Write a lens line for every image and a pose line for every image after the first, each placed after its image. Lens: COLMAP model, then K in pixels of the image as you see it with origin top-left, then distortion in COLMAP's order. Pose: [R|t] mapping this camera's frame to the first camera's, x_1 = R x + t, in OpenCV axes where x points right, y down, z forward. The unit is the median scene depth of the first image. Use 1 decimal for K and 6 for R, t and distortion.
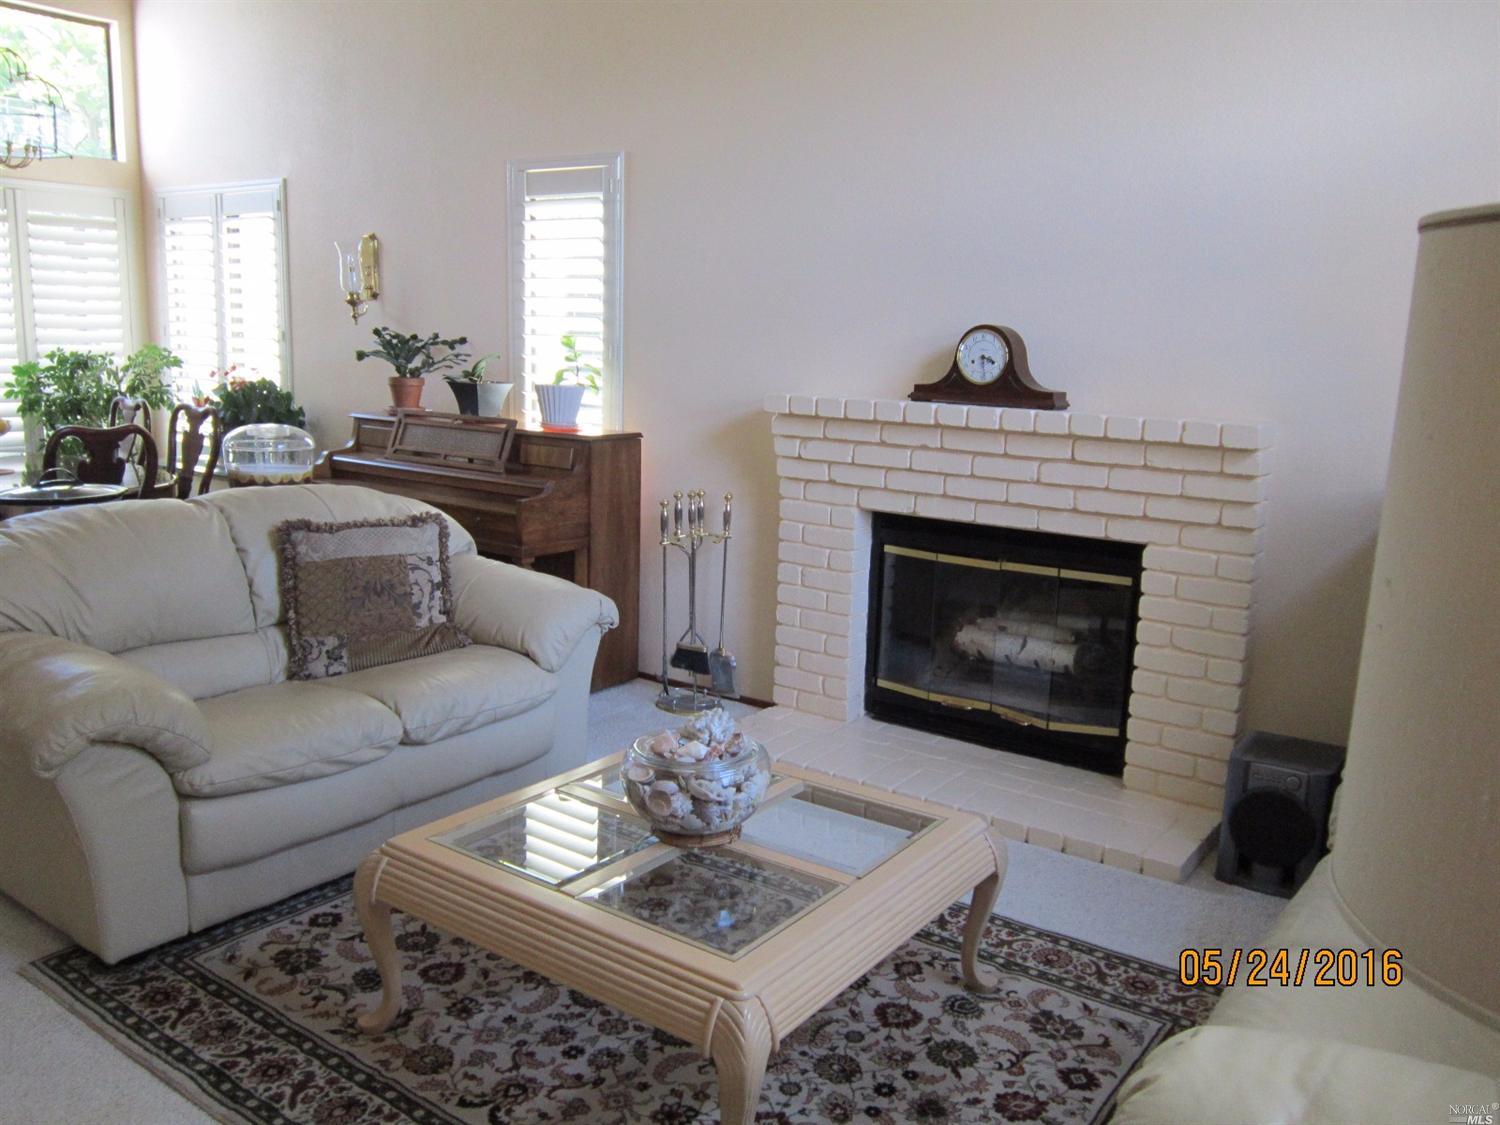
lens RADIAL K [[1215.2, 0, 747.5], [0, 1215.2, 572.8], [0, 0, 1]] dist [-0.051692, 0.023838]
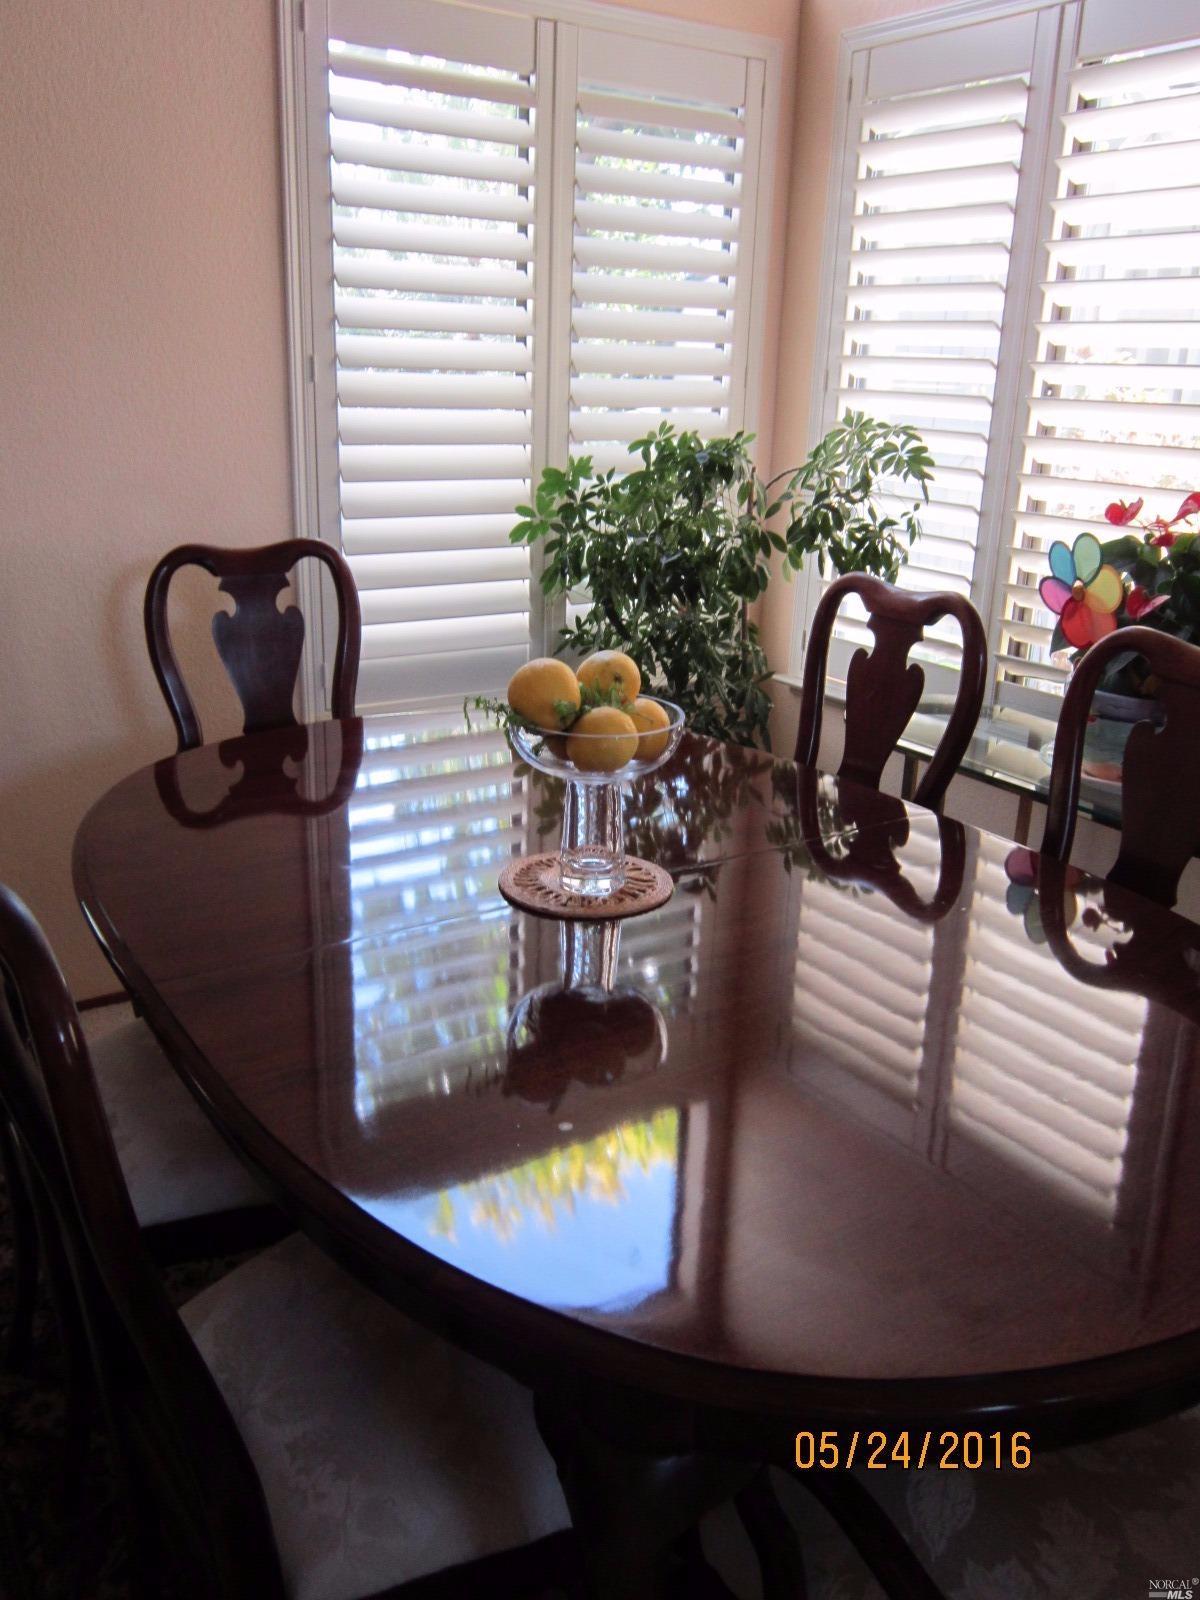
lens RADIAL K [[1296.2, 0, 588.2], [0, 1296.2, 814.9], [0, 0, 1]] dist [-0.051692, 0.023838]
pose [[0.930134, 0.107546, -0.351120, -0.424563], [-0.064456, 0.989123, 0.132218, -0.112790], [0.361520, -0.100348, 0.926948, 0.575104]]
